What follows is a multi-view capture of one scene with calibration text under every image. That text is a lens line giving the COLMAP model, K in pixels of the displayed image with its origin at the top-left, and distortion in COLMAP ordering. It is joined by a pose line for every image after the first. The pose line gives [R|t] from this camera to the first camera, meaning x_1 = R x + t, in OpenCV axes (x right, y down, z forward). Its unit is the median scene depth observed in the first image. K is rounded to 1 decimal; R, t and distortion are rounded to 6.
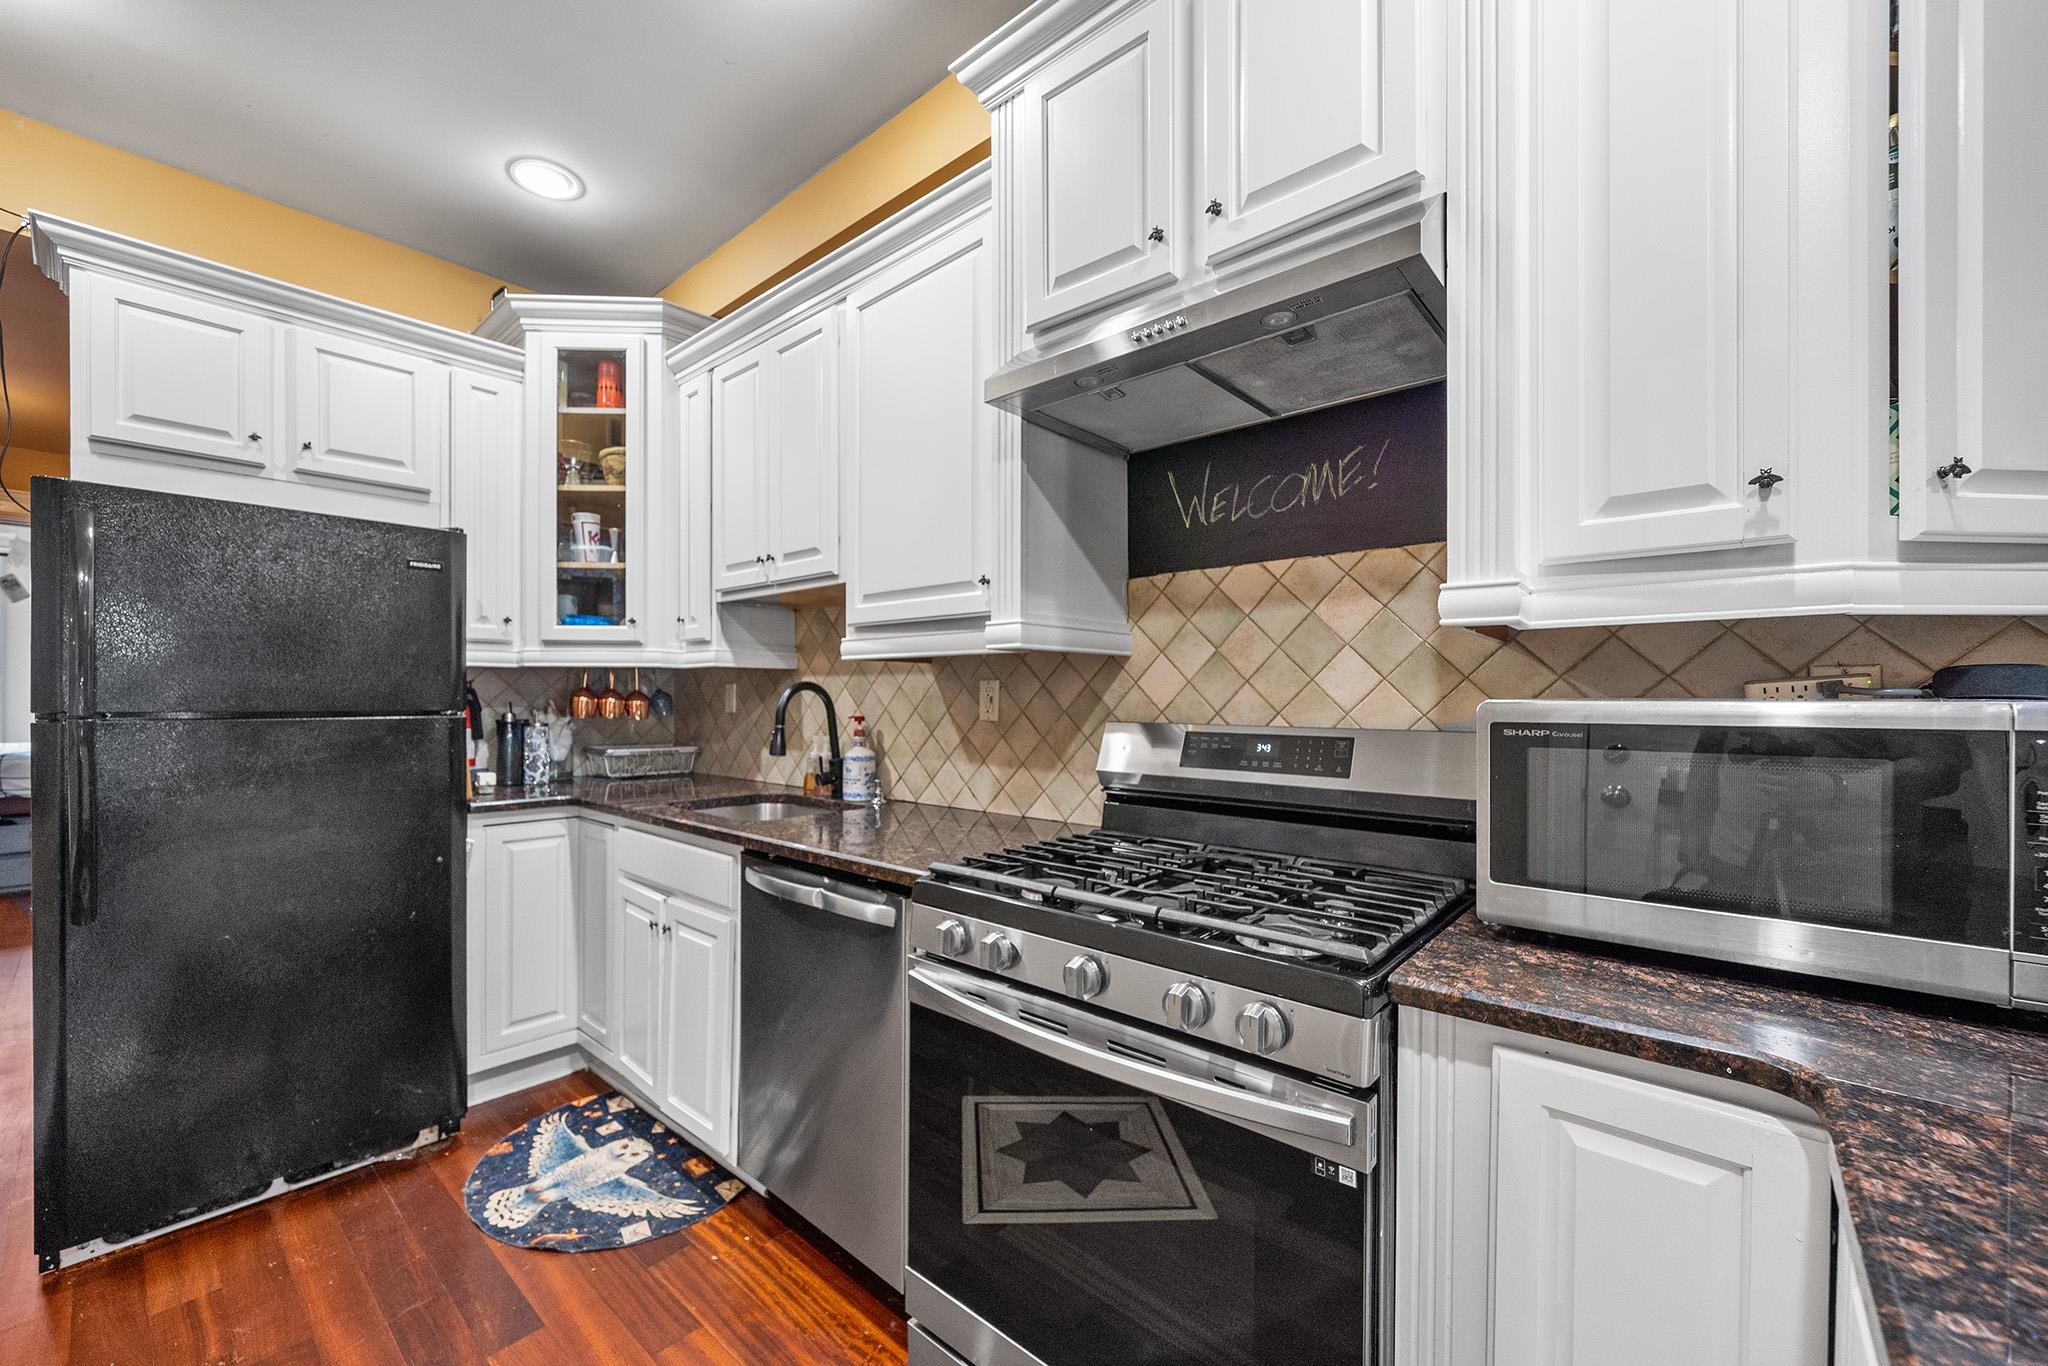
lens RADIAL K [[806.8, 0, 1008.8], [0, 806.8, 699.4], [0, 0, 1]] dist [-0.002755, -0.000327]
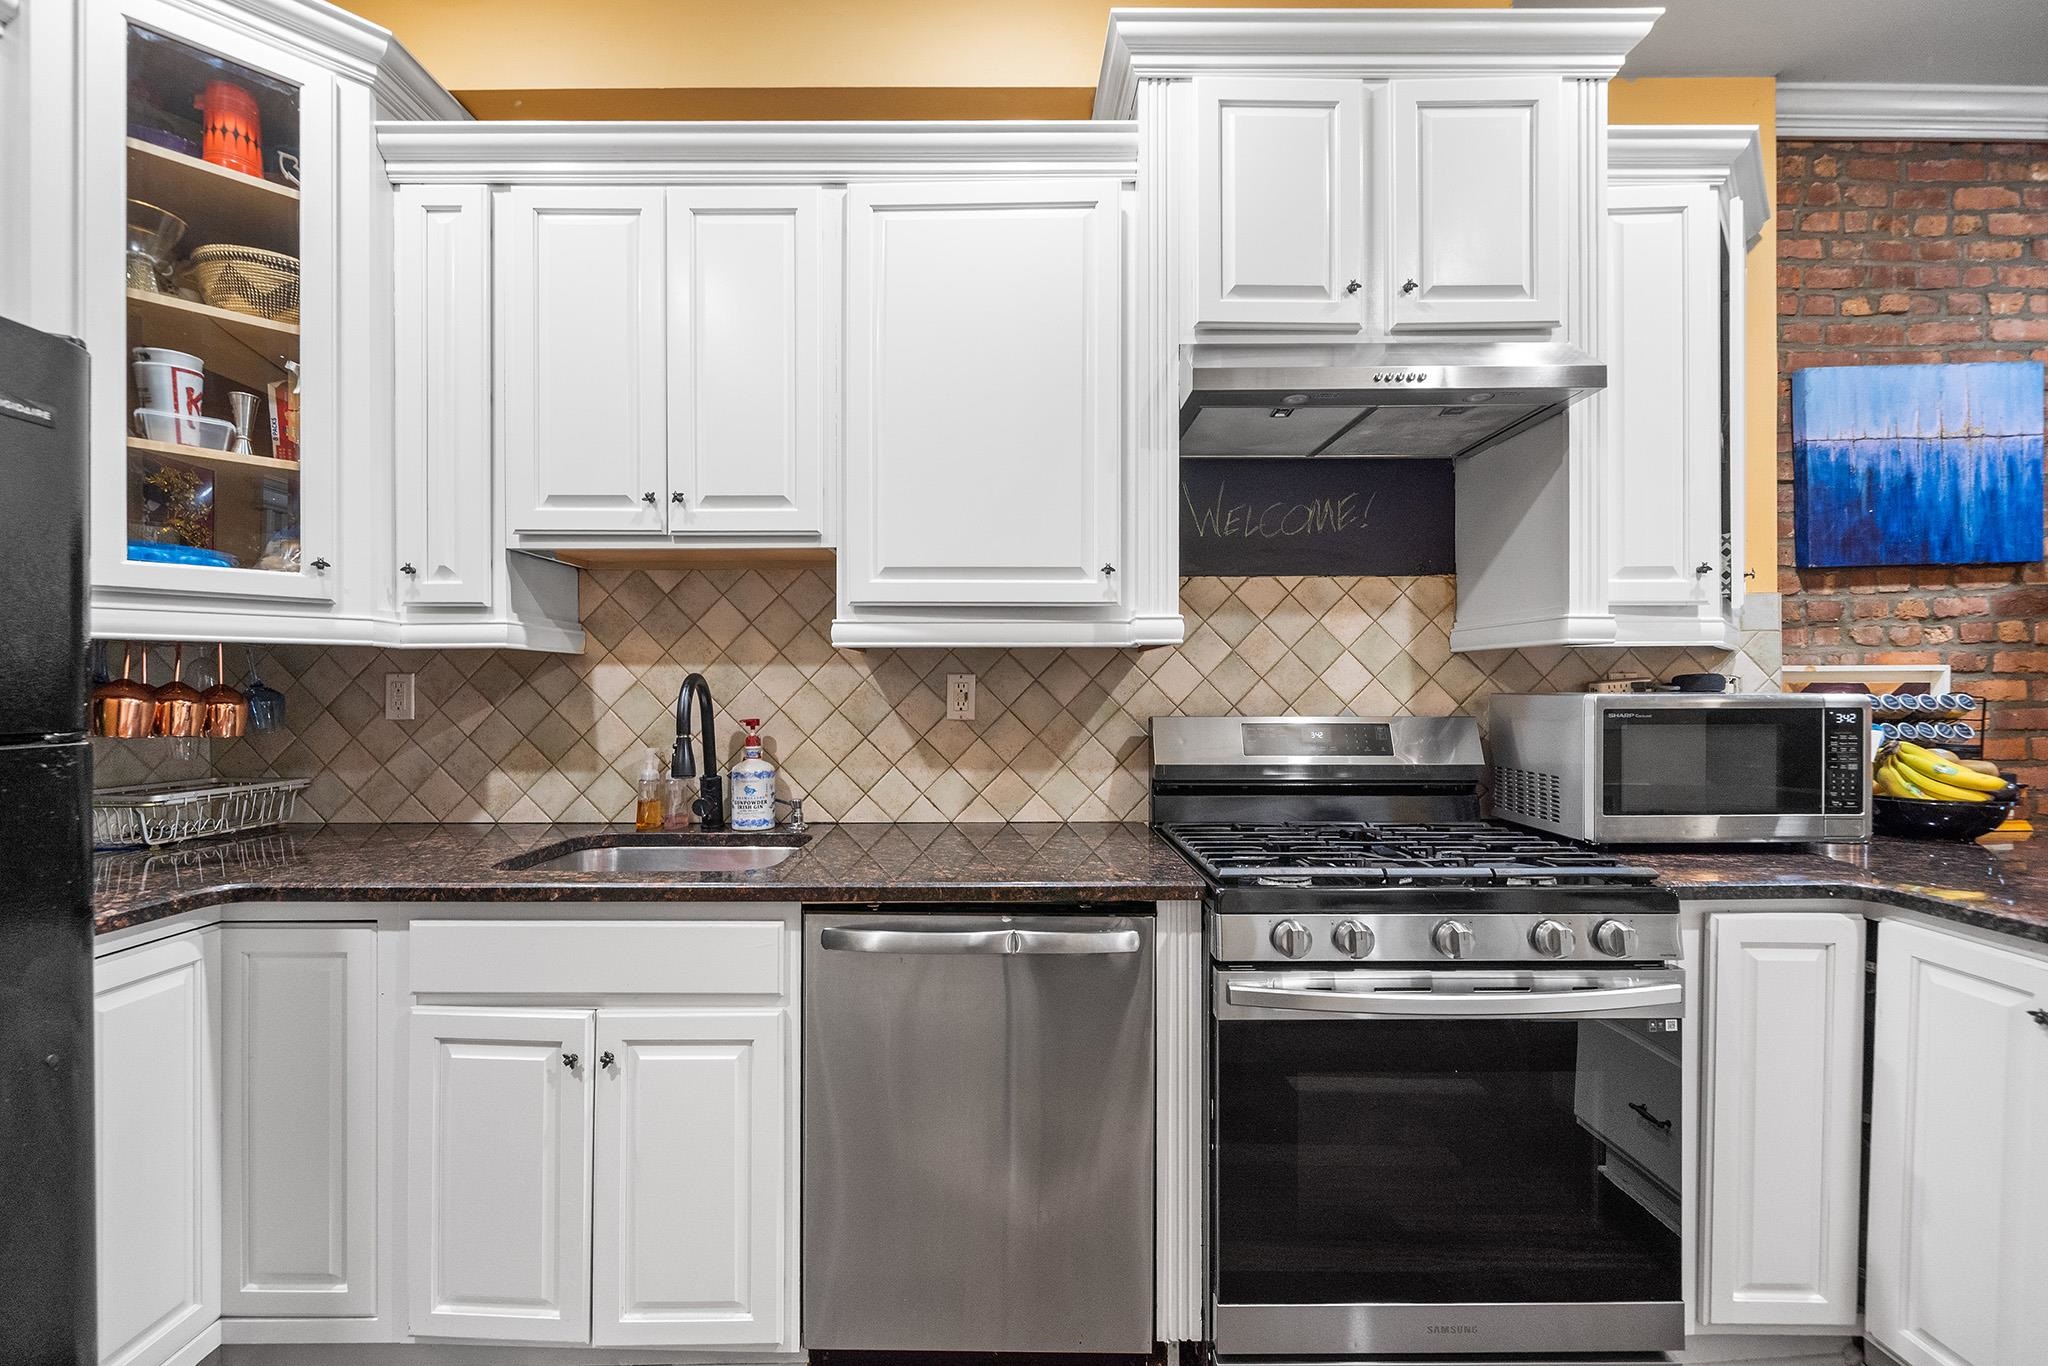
lens RADIAL K [[826.9, 0, 1023.1], [0, 826.9, 689.6], [0, 0, 1]] dist [-0.003028, -0.000379]
pose [[0.744617, -0.004569, 0.667476, -0.581033], [0.005487, 0.999985, 0.000723, -0.006978], [-0.667469, 0.003124, 0.744631, 0.273295]]
